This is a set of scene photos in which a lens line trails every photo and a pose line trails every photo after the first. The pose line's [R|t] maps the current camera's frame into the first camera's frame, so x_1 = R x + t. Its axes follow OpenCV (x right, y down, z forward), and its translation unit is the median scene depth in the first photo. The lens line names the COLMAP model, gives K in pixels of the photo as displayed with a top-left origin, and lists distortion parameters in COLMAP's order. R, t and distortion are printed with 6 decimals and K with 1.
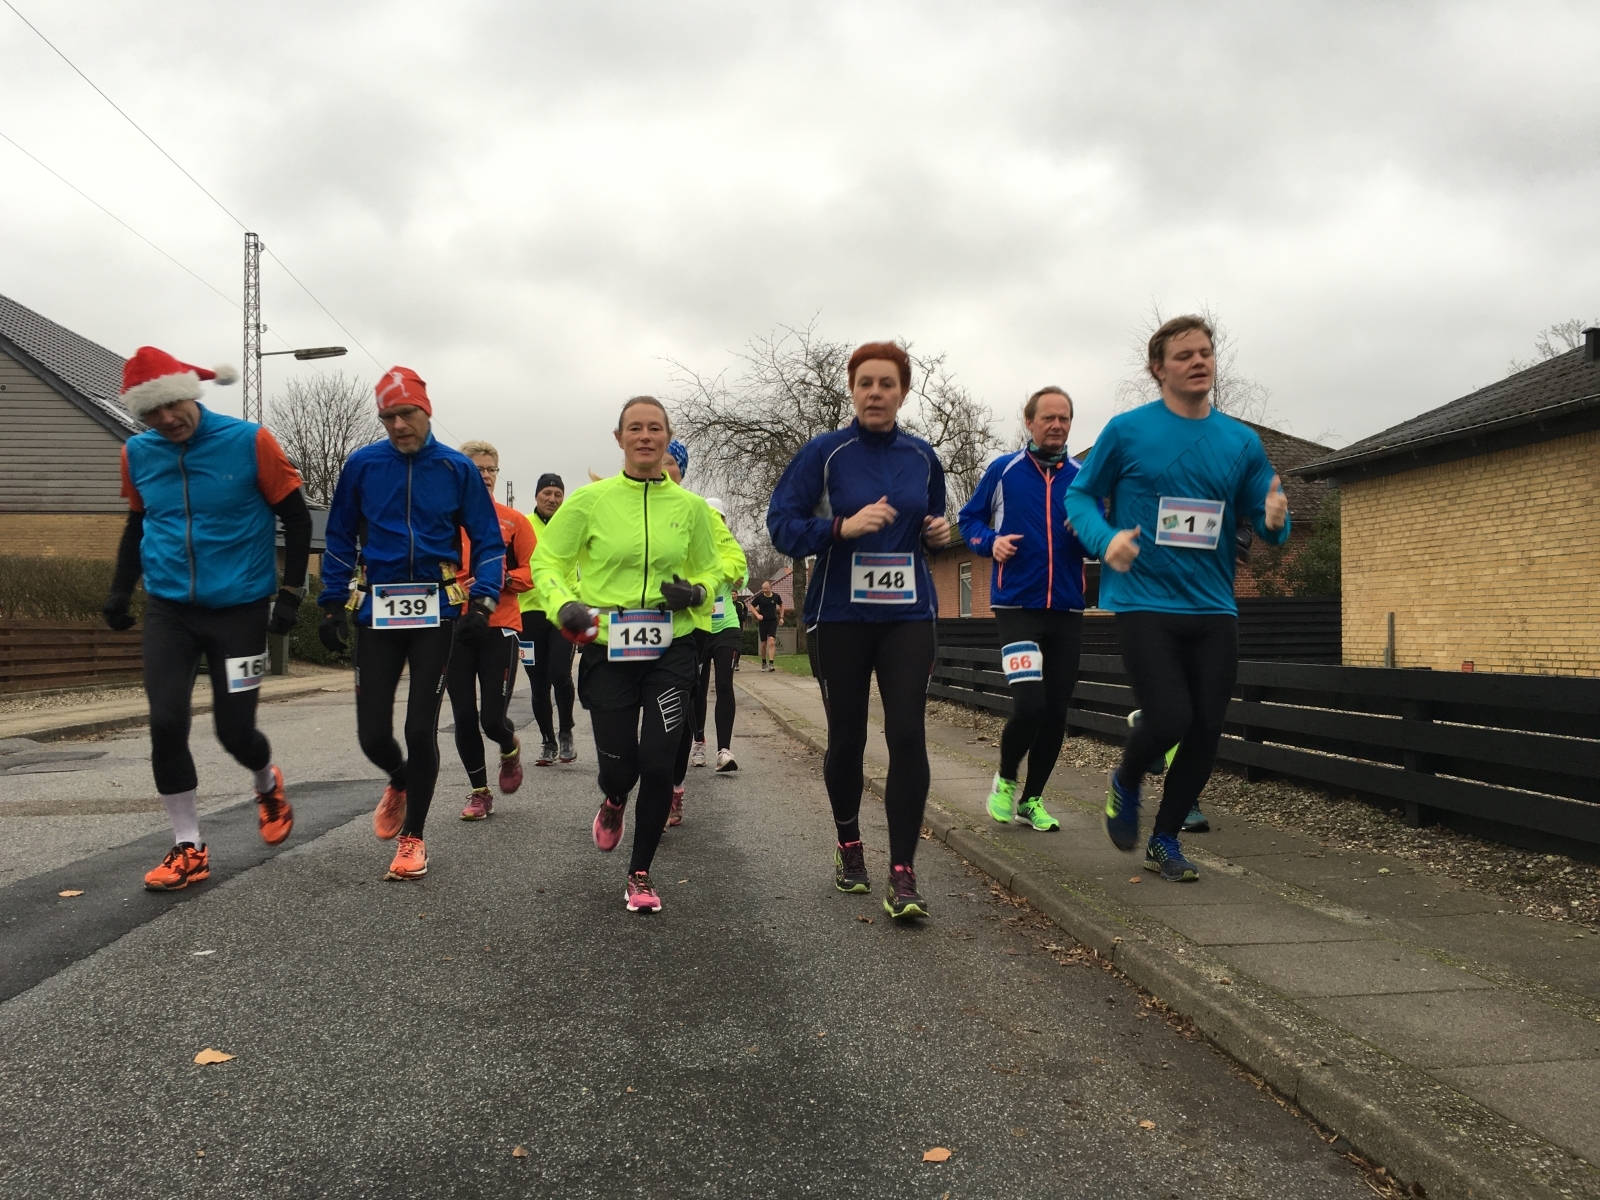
lens RADIAL K [[1352.0, 0, 796.8], [0, 1352.0, 571.4], [0, 0, 1]] dist [0.088184, -0.101153]
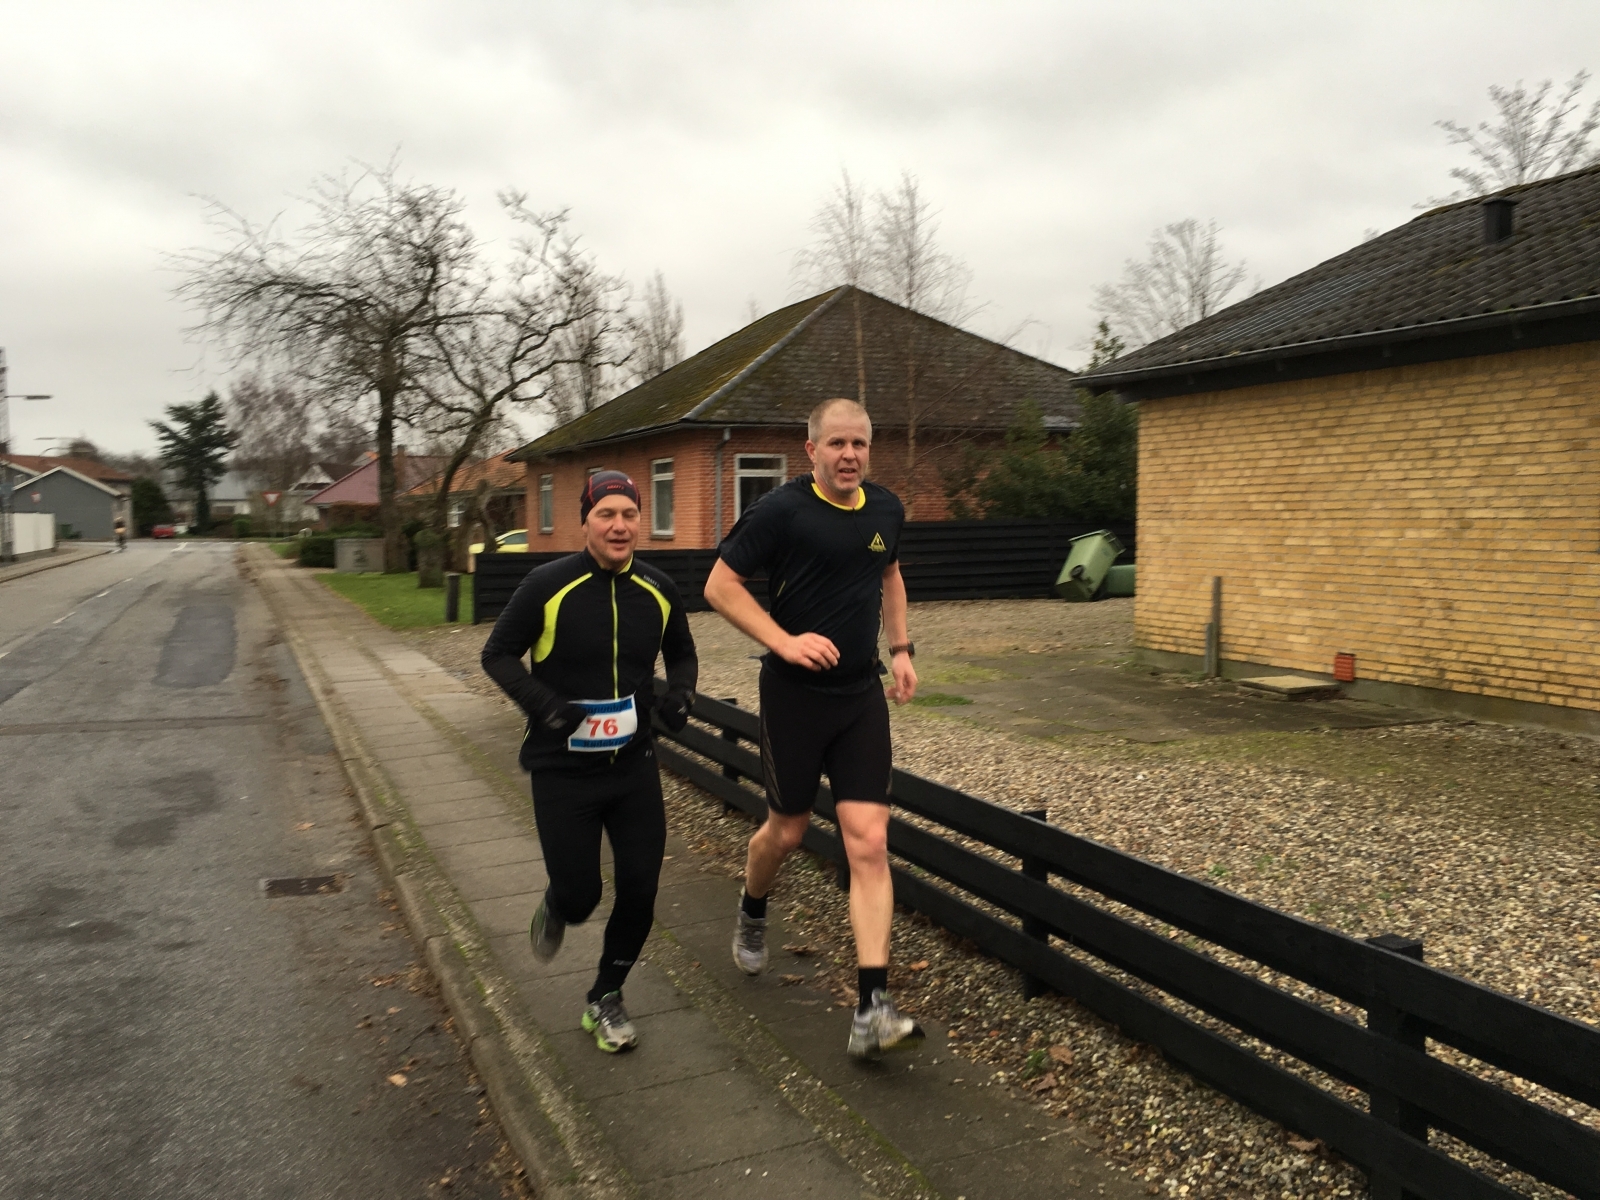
lens RADIAL K [[1353.4, 0, 796.6], [0, 1353.4, 569.0], [0, 0, 1]] dist [0.087357, -0.100830]
pose [[0.957241, -0.017368, 0.288770, -0.000056], [-0.007241, 0.996445, 0.083933, -0.043963], [-0.289201, -0.082435, 0.953712, 0.452067]]
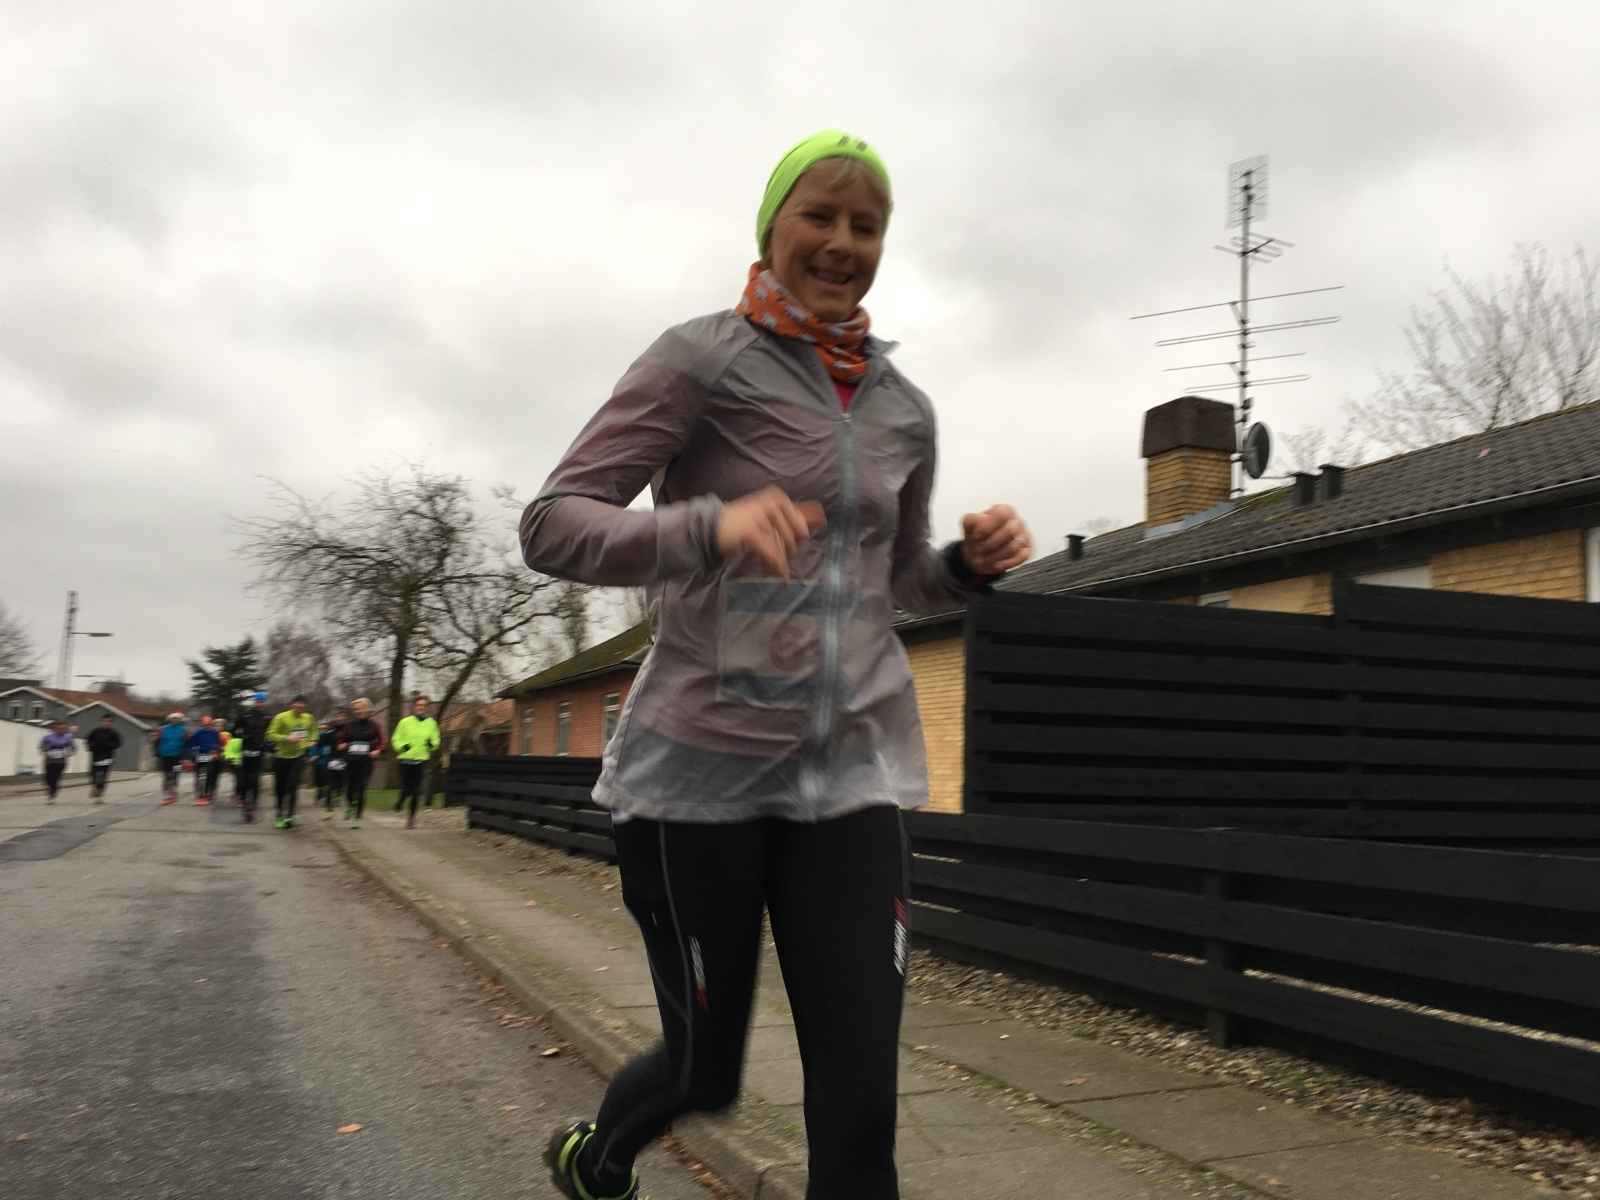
lens RADIAL K [[1348.3, 0, 804.8], [0, 1348.3, 574.1], [0, 0, 1]] dist [0.079360, -0.089939]
pose [[0.958067, 0.071945, 0.277365, 0.020868], [-0.043615, 0.993302, -0.106995, -0.003022], [-0.283205, 0.090411, 0.954788, -0.096542]]
